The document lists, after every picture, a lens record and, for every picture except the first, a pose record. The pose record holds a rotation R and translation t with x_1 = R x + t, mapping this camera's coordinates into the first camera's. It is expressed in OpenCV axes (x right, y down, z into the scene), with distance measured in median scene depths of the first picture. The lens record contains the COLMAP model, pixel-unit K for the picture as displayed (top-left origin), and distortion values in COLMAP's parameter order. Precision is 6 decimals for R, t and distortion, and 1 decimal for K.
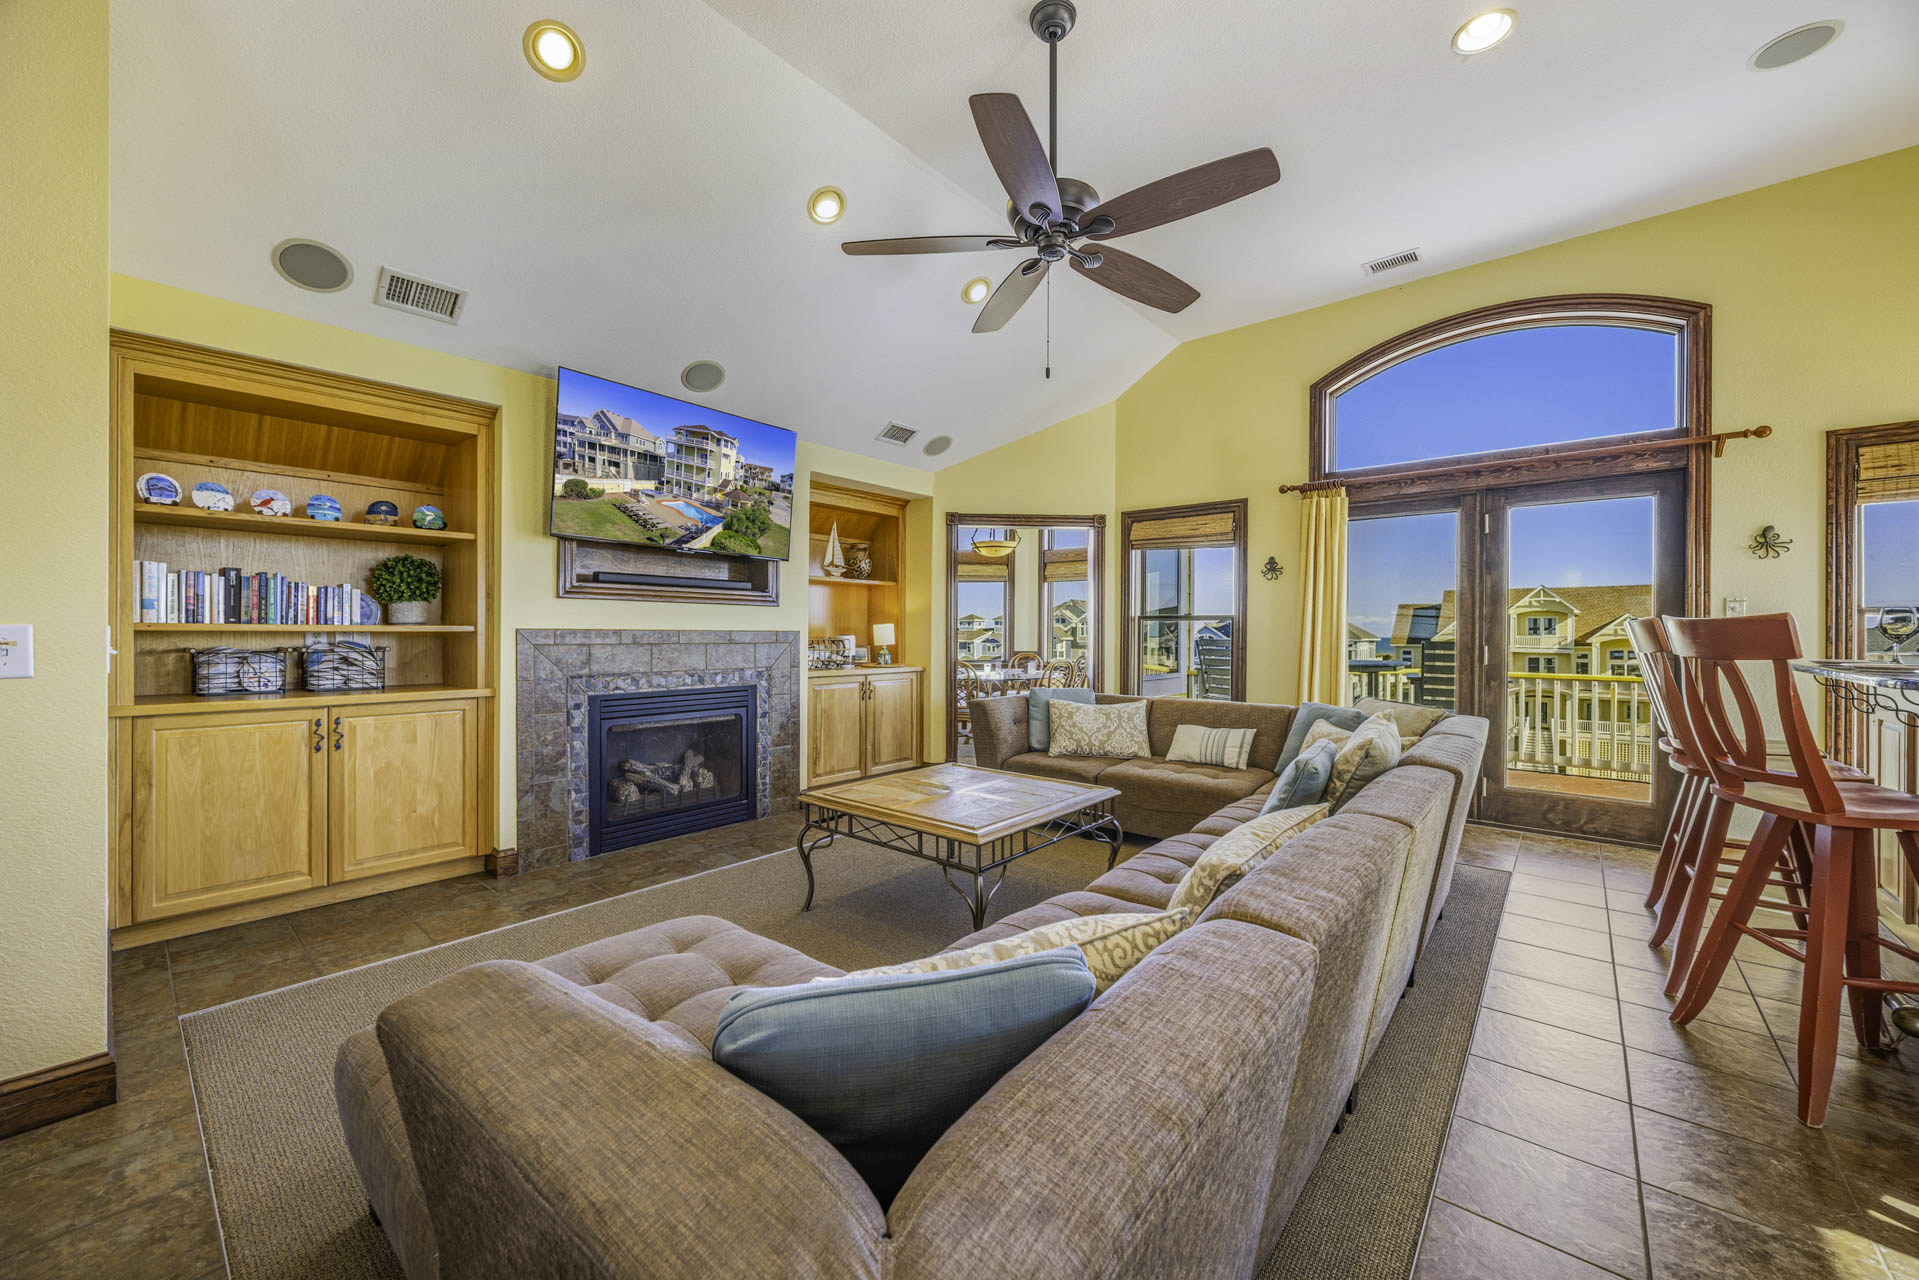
lens RADIAL K [[733.7, 0, 949.0], [0, 733.7, 632.6], [0, 0, 1]] dist [-0.003988, 0.000399]
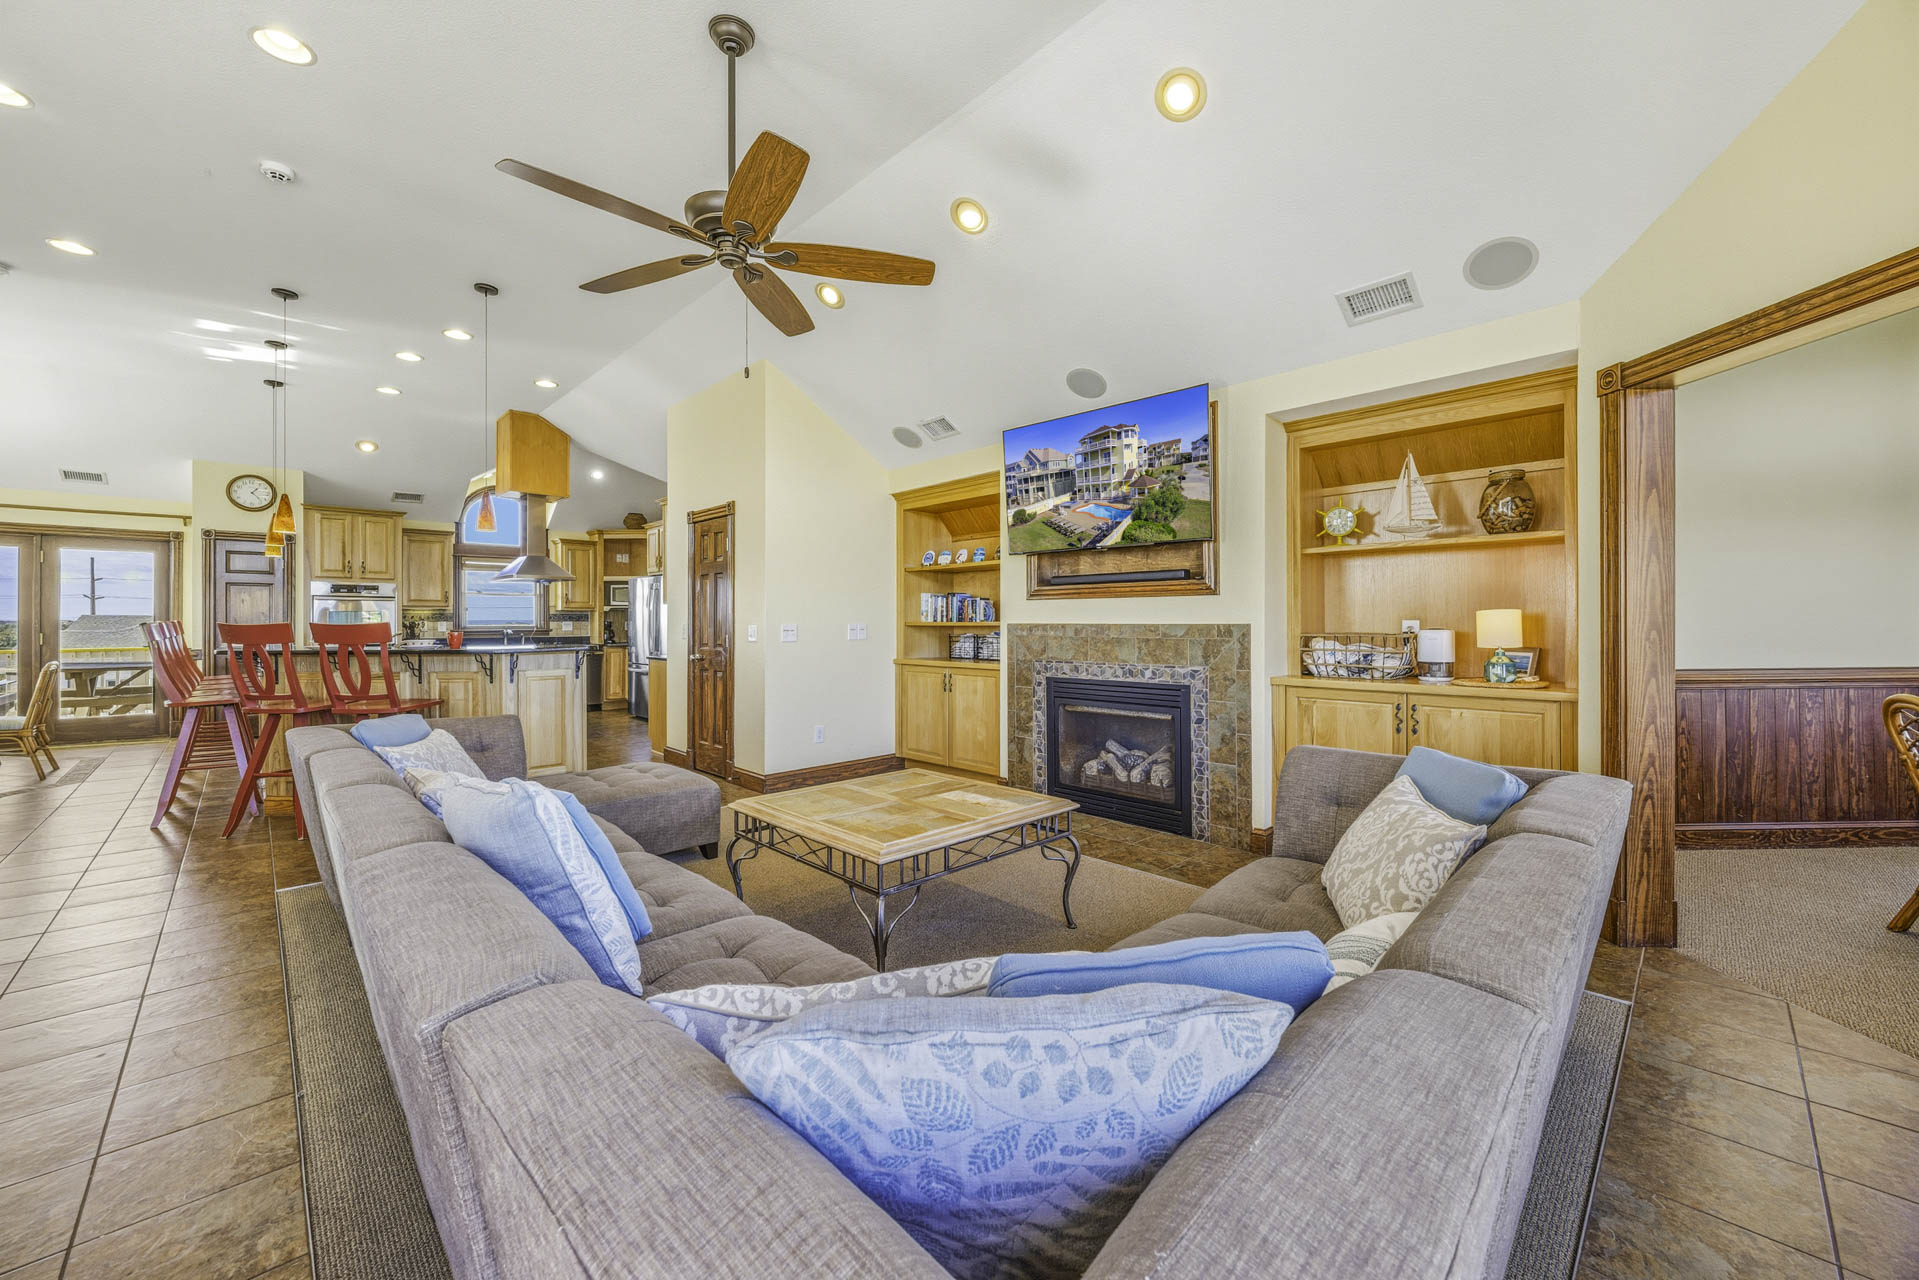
lens RADIAL K [[733.7, 0, 941.7], [0, 733.7, 619.1], [0, 0, 1]] dist [-0.003988, 0.000399]
pose [[-0.102680, -0.004663, -0.994704, 0.691430], [0.006048, 0.999968, -0.005312, -0.006280], [0.994696, -0.006562, -0.102648, 0.848520]]
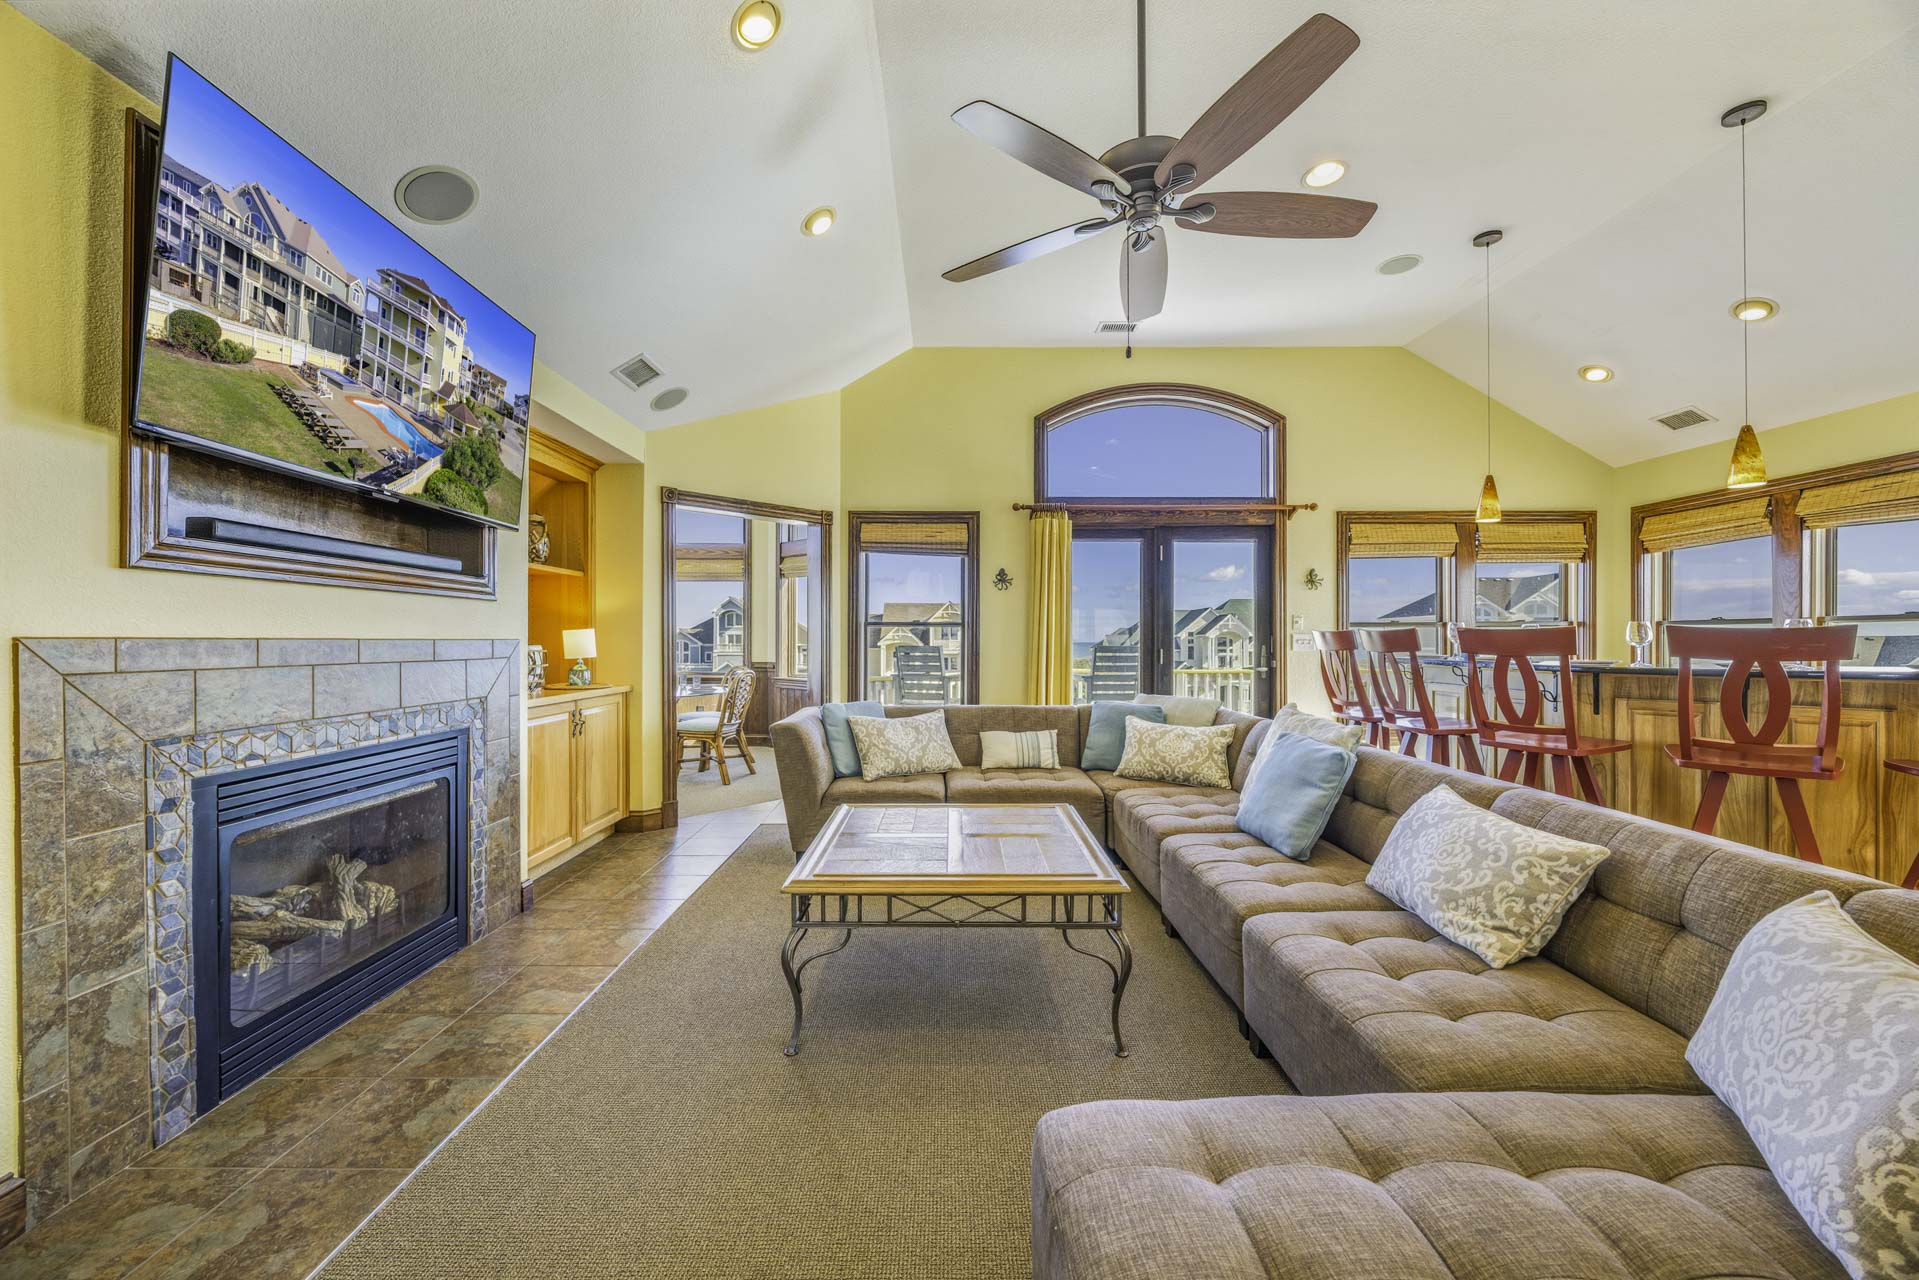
lens RADIAL K [[733.7, 0, 952.8], [0, 733.7, 637.2], [0, 0, 1]] dist [-0.003988, 0.000399]
pose [[0.751716, -0.001548, 0.659485, -0.387625], [0.002799, 0.999996, -0.000843, -0.002506], [-0.659481, 0.002480, 0.751717, 0.289442]]
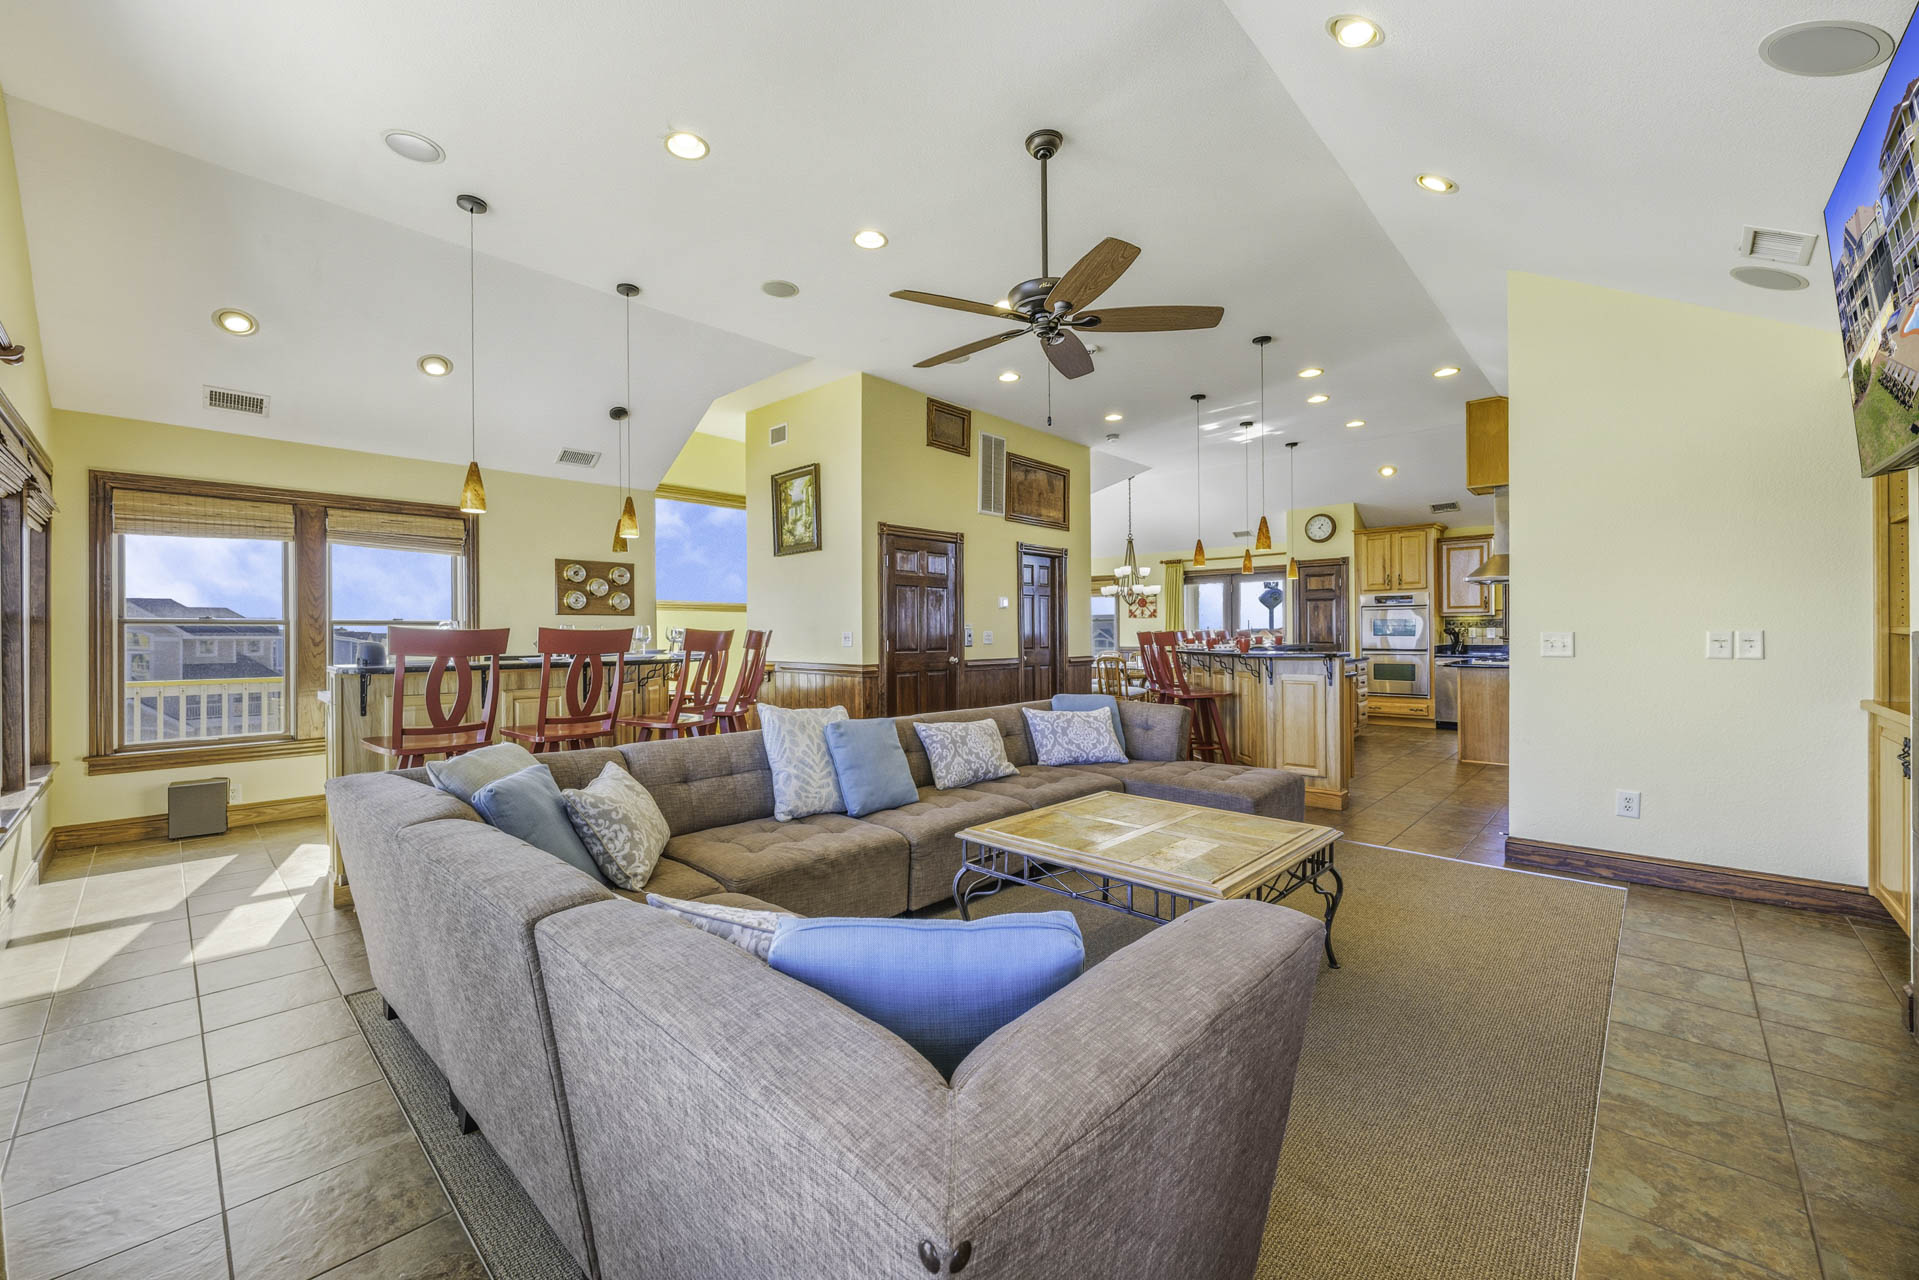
lens RADIAL K [[733.7, 0, 931.2], [0, 733.7, 632.9], [0, 0, 1]] dist [-0.003988, 0.000399]
pose [[-0.998160, 0.001524, 0.060618, 0.163781], [0.001603, 0.999998, 0.001259, -0.008488], [-0.060616, 0.001354, -0.998160, 1.367880]]
